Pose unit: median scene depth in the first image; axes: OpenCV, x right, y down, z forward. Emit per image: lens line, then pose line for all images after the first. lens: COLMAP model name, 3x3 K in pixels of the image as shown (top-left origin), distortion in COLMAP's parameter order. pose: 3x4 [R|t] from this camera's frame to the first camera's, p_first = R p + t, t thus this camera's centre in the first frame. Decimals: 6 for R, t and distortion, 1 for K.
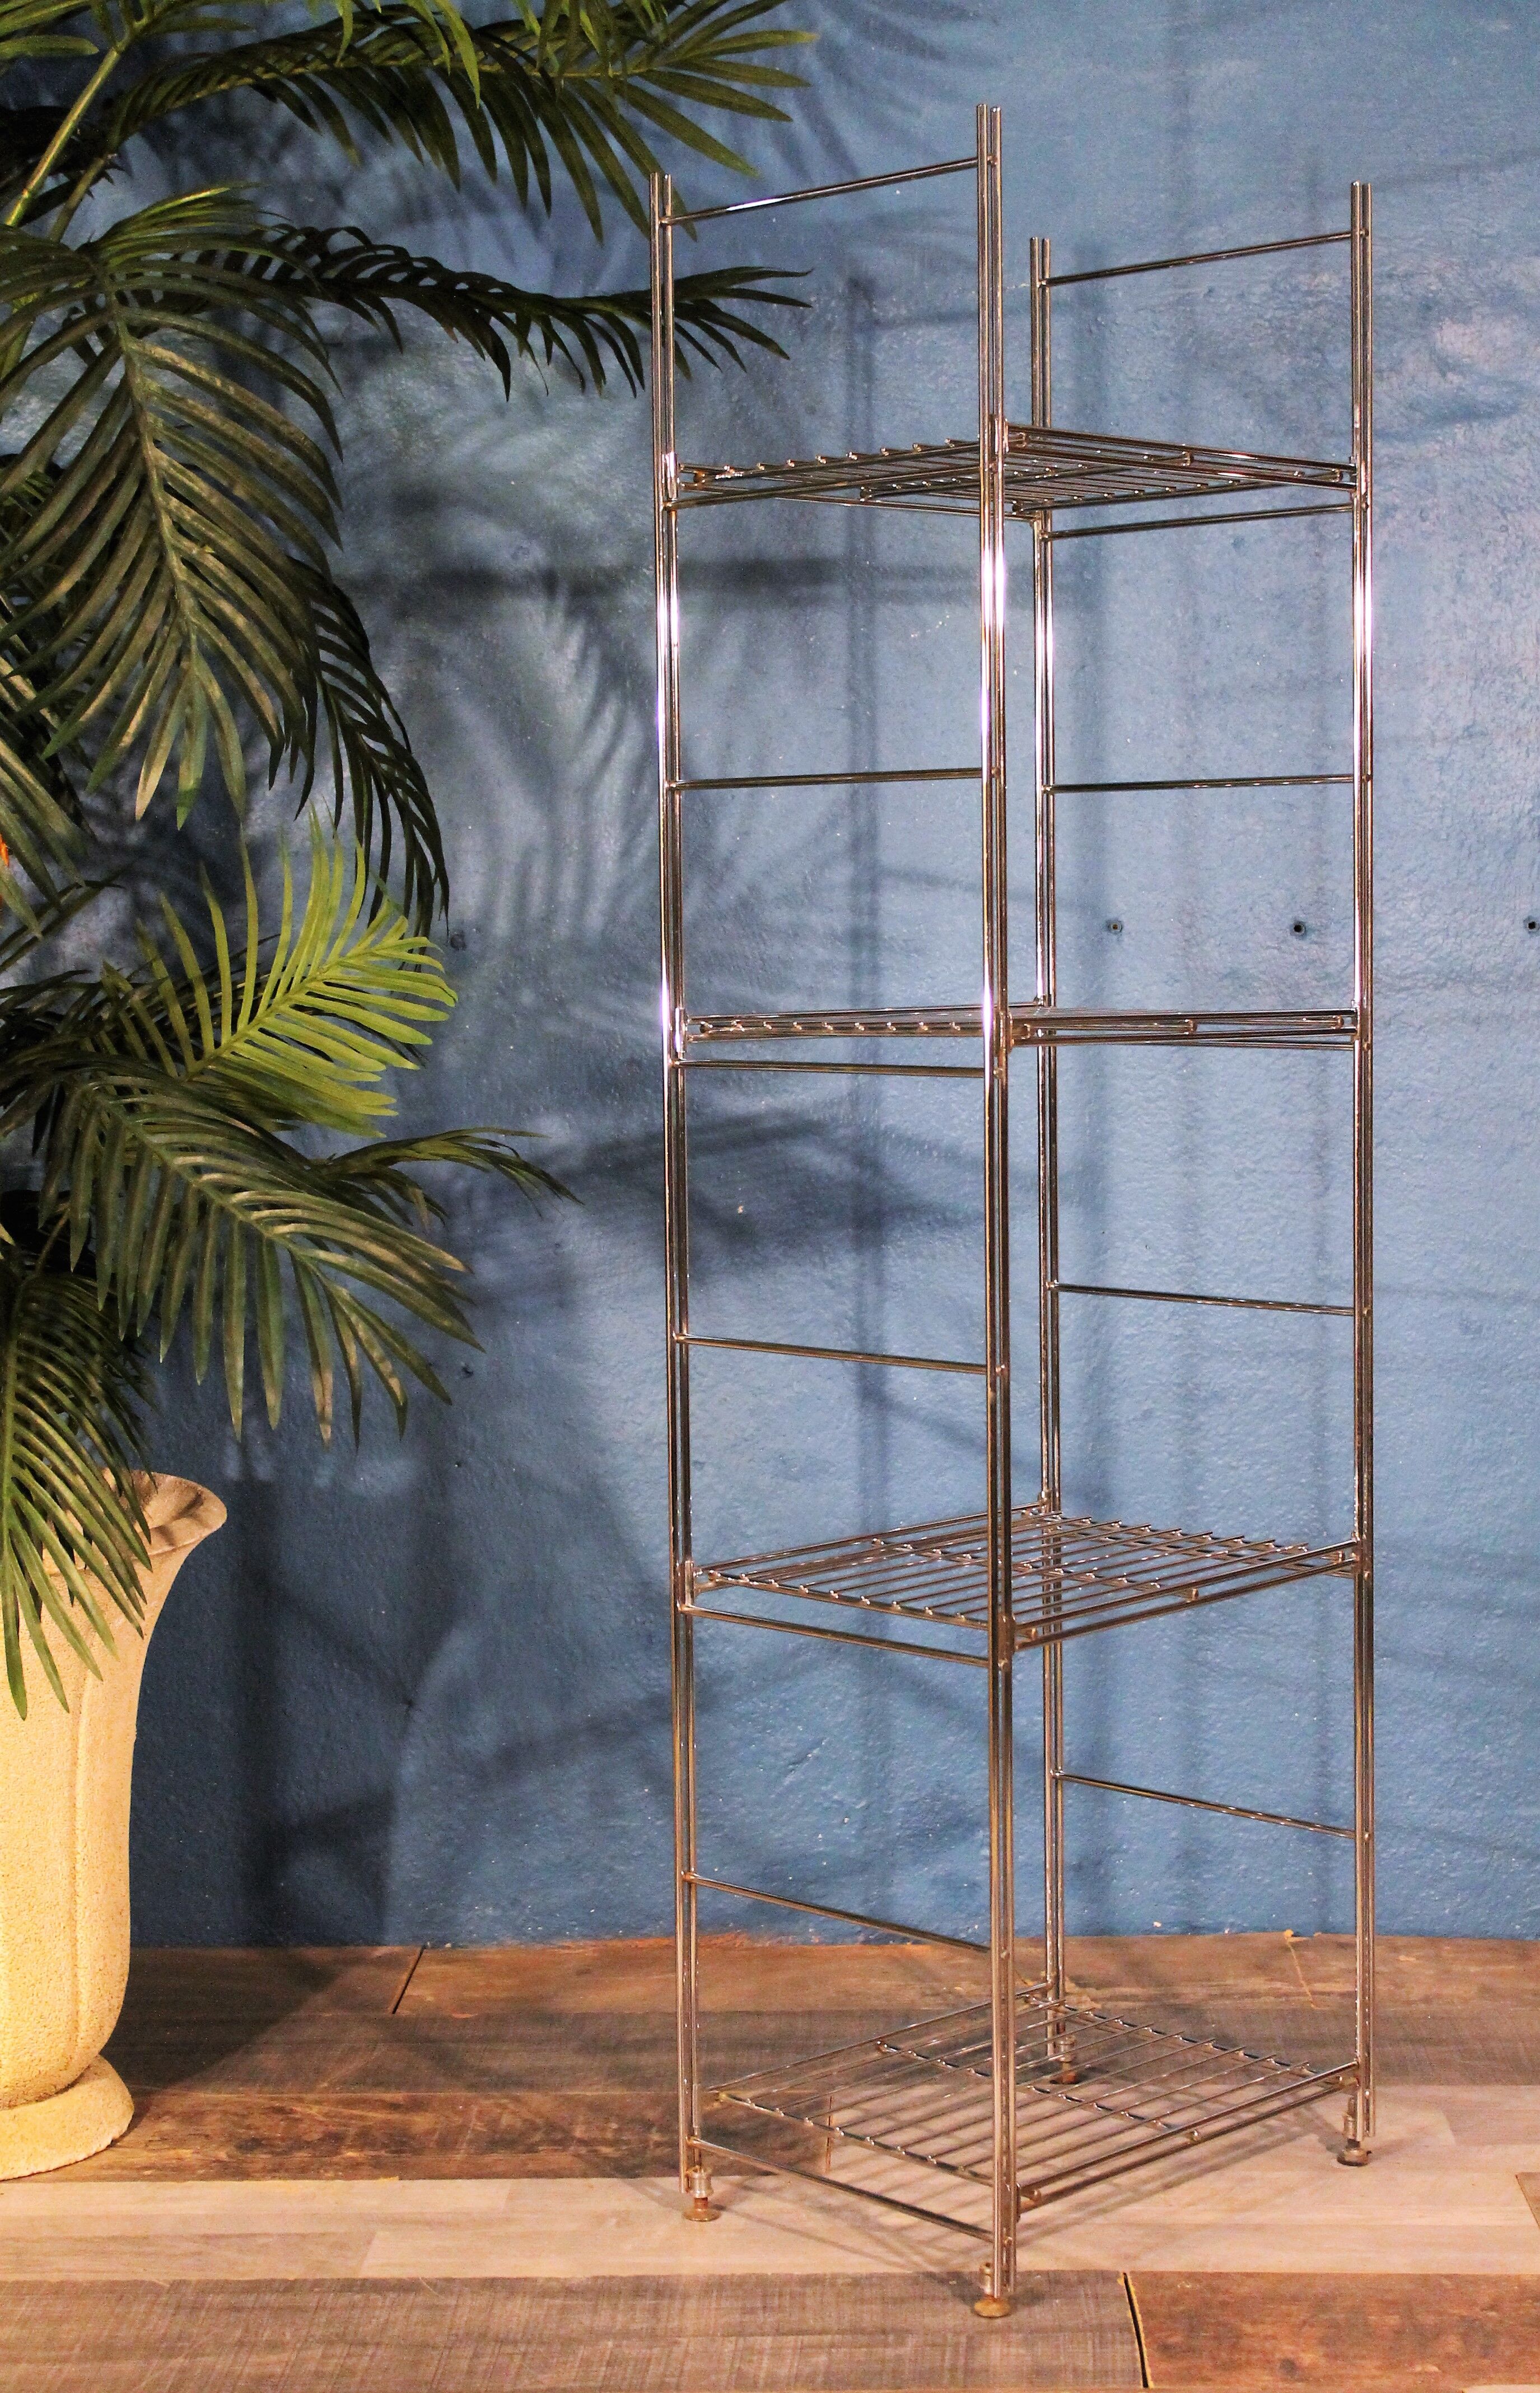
lens RADIAL K [[3824.8, 0, 812.4], [0, 3824.8, 1196.4], [0, 0, 1]] dist [-0.005658, 0.043437]
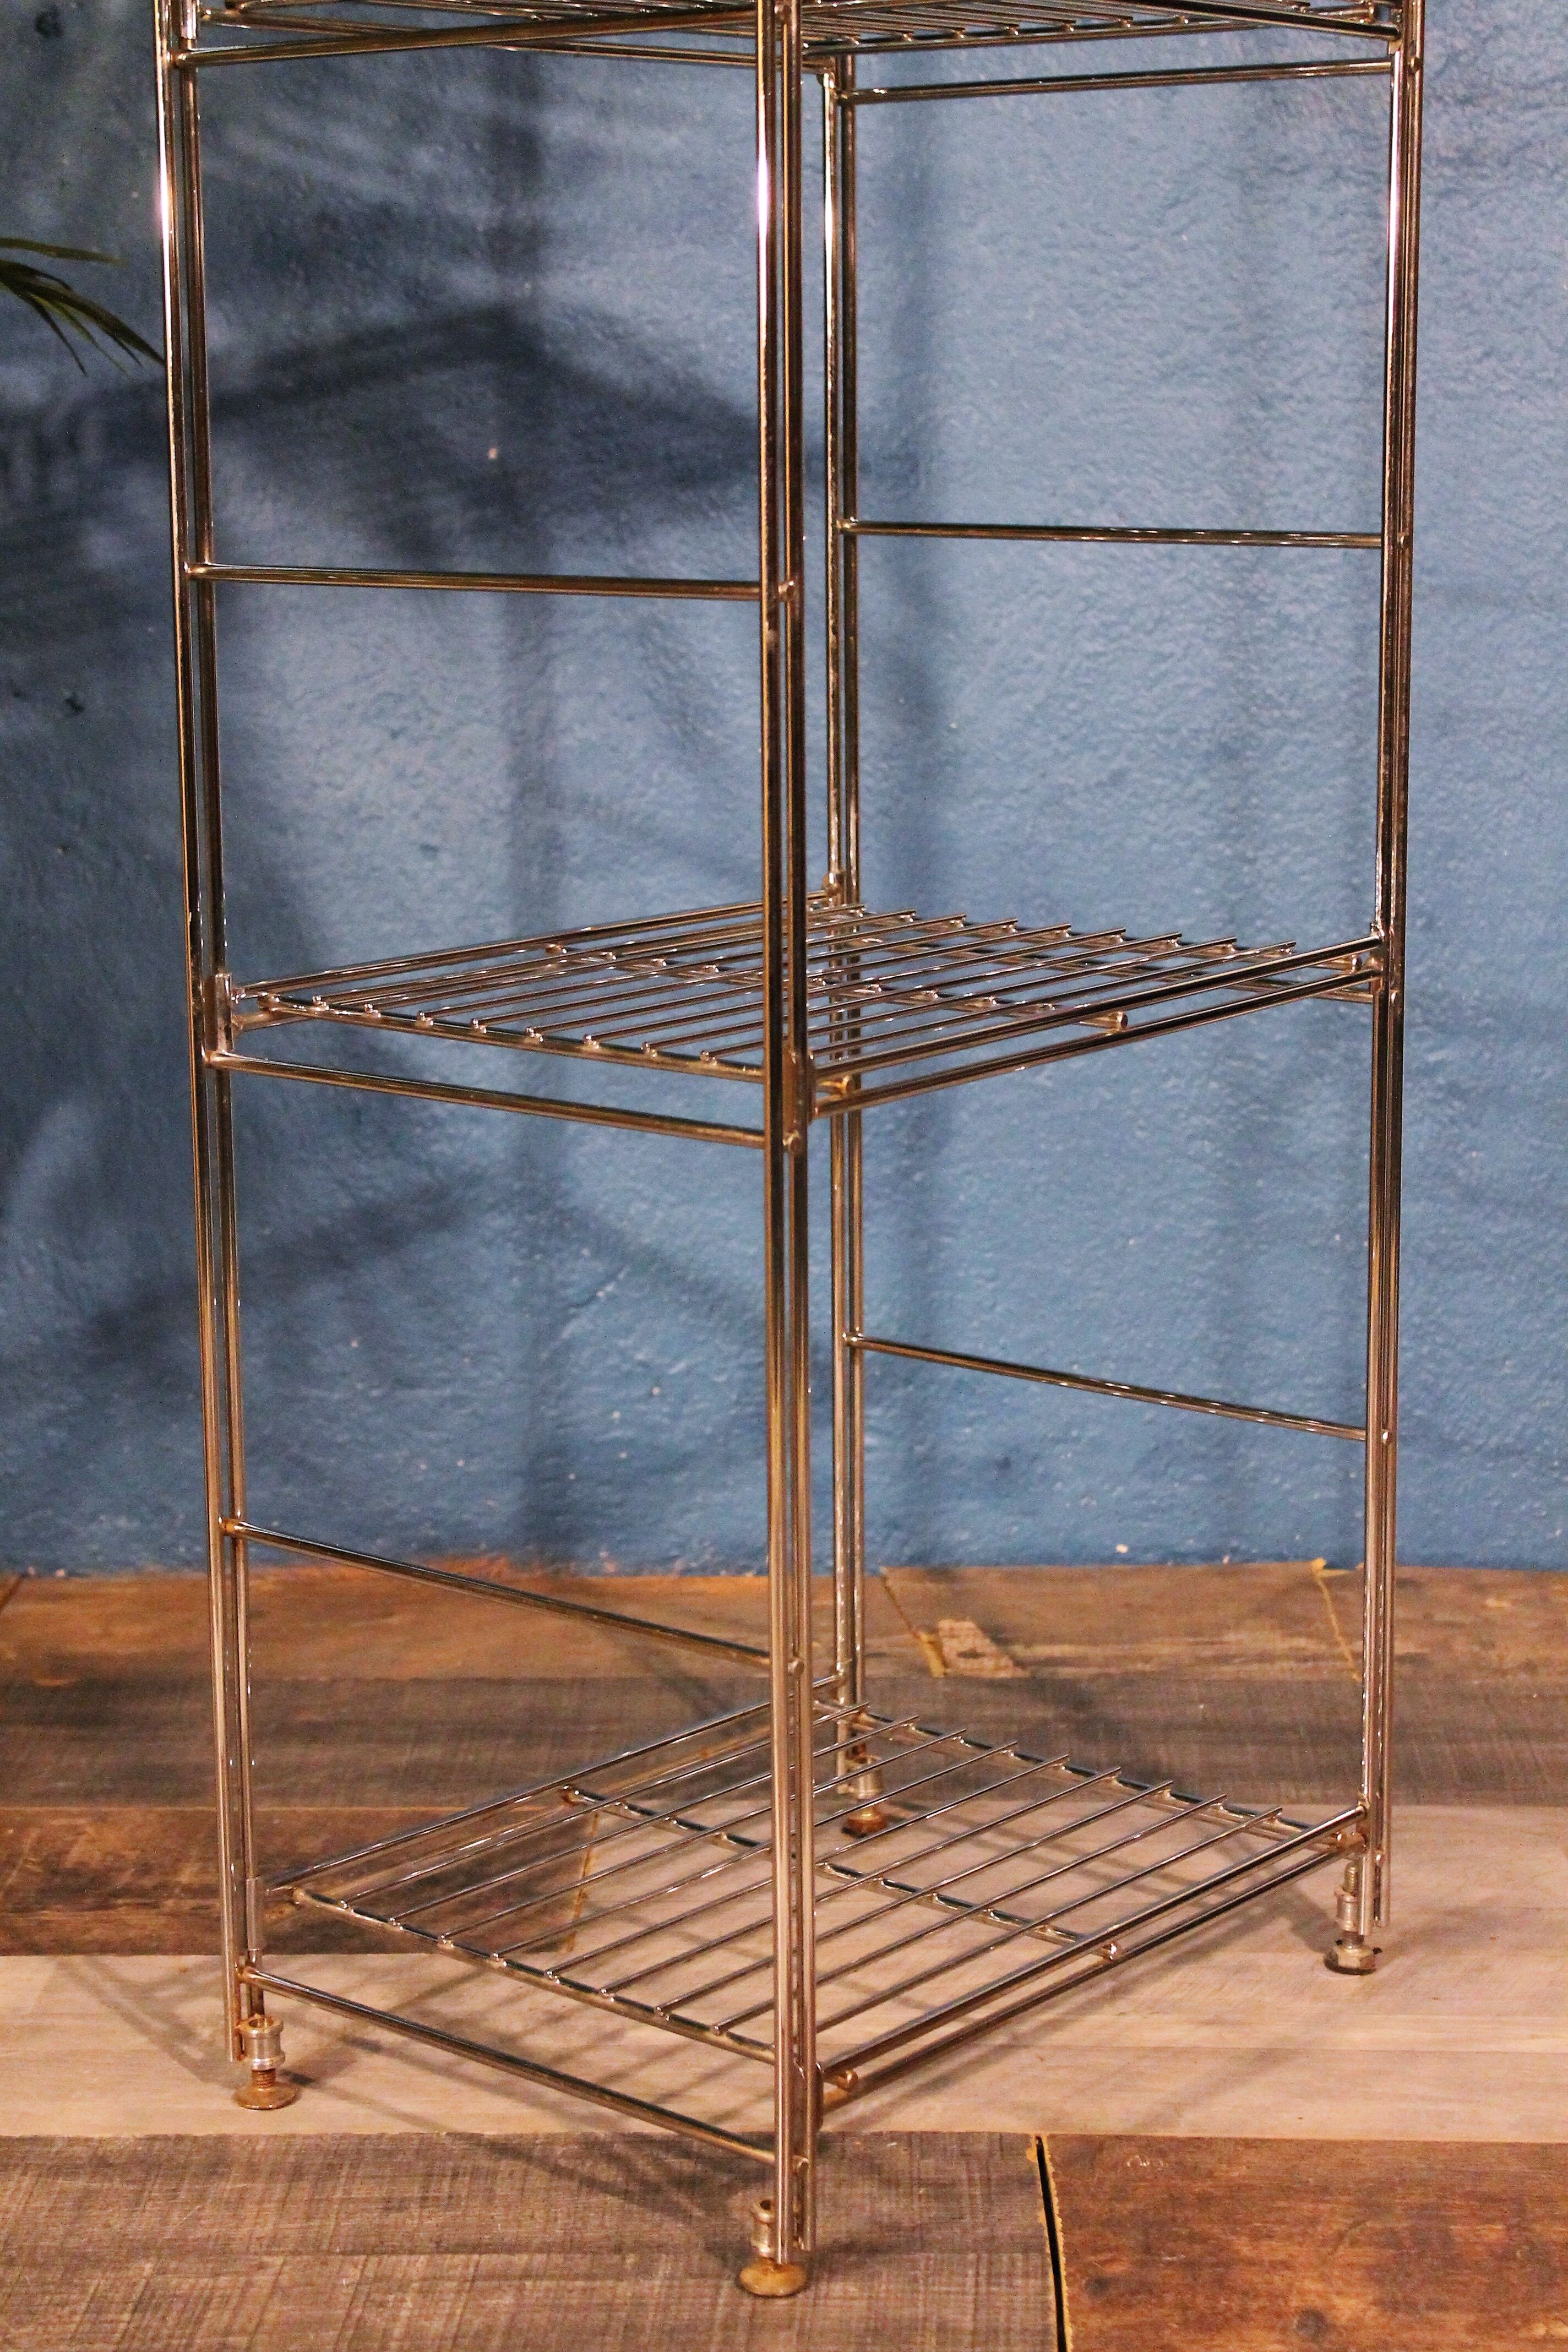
lens RADIAL K [[4325.1, 0, 784.0], [0, 4325.1, 1176.0], [0, 0, 1]] dist [0.048072, 0.009121]
pose [[0.999976, 0.006848, 0.001404, 0.036573], [-0.006959, 0.994175, 0.107554, 0.055207], [-0.000660, -0.107561, 0.994198, 0.315401]]
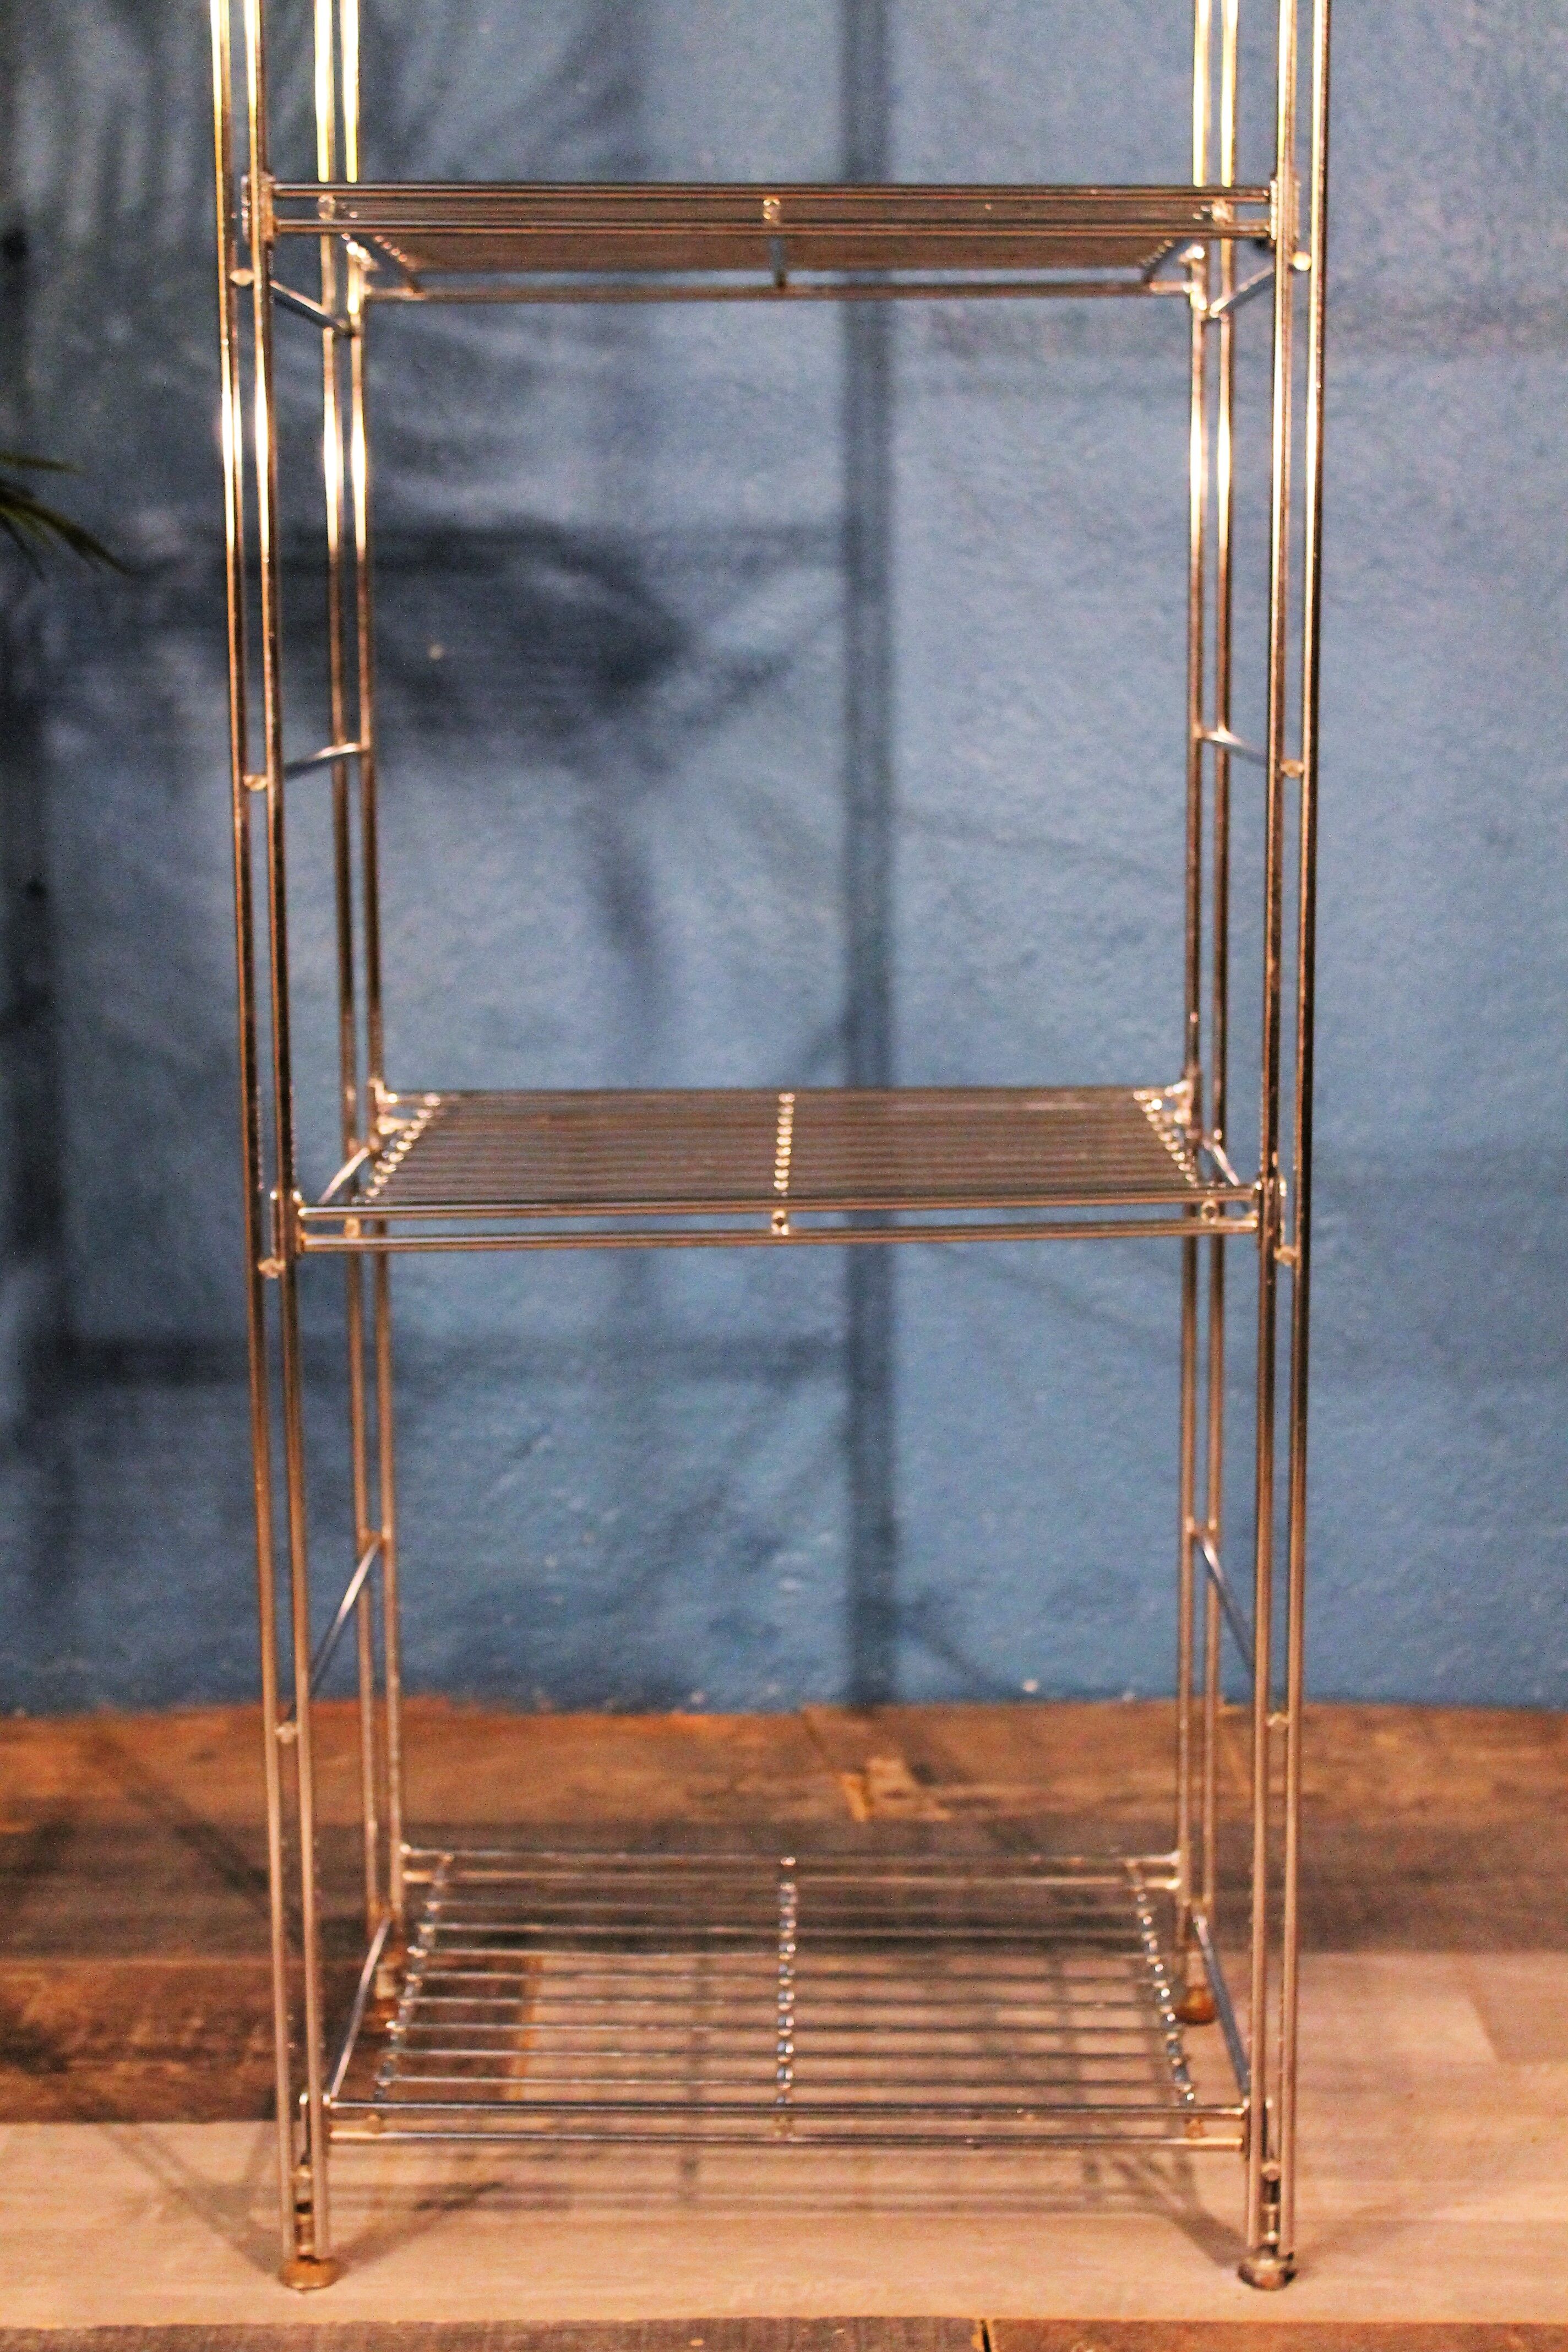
lens RADIAL K [[3800.3, 0, 784.0], [0, 3800.3, 1176.0], [0, 0, 1]] dist [0.021375, -0.078779]
pose [[0.999515, 0.007001, 0.030343, 0.028152], [-0.009500, 0.996503, 0.083015, 0.047756], [-0.029656, -0.083263, 0.996086, 0.383261]]
